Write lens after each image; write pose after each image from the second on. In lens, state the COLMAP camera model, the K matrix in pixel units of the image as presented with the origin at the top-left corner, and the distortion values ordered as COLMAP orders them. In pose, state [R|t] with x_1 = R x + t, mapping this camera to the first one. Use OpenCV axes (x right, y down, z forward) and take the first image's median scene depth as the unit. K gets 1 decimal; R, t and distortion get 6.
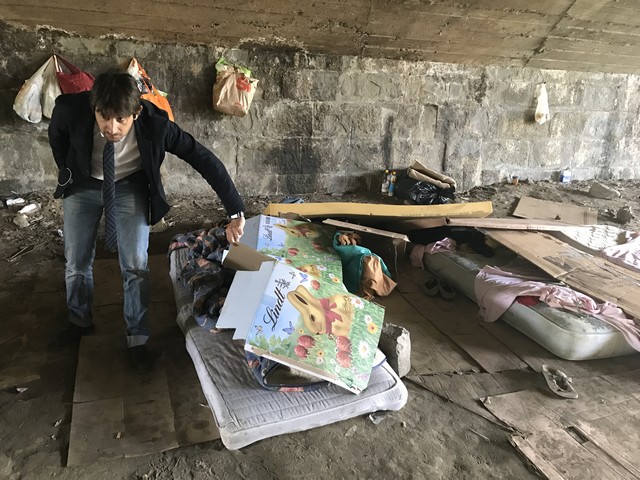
lens RADIAL K [[528.2, 0, 317.7], [0, 528.2, 239.0], [0, 0, 1]] dist [0.015465, -0.020609]
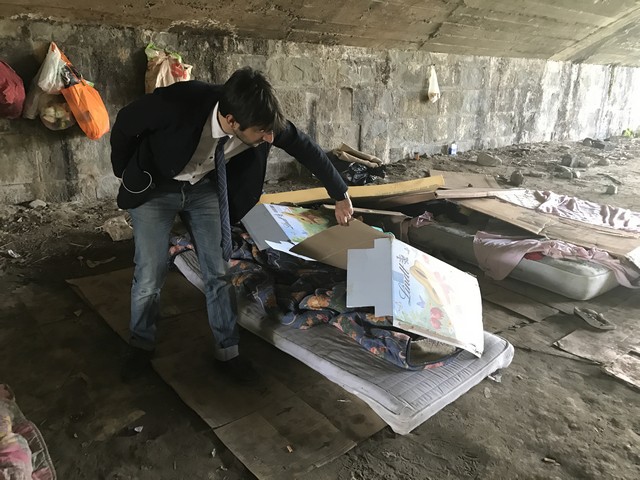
lens RADIAL K [[528.2, 0, 319.7], [0, 528.2, 241.6], [0, 0, 1]] dist [0.015465, -0.020609]
pose [[0.939671, -0.121801, 0.319662, -0.243234], [0.112482, 0.992516, 0.047528, -0.012779], [-0.323058, -0.008704, 0.946339, 0.043140]]
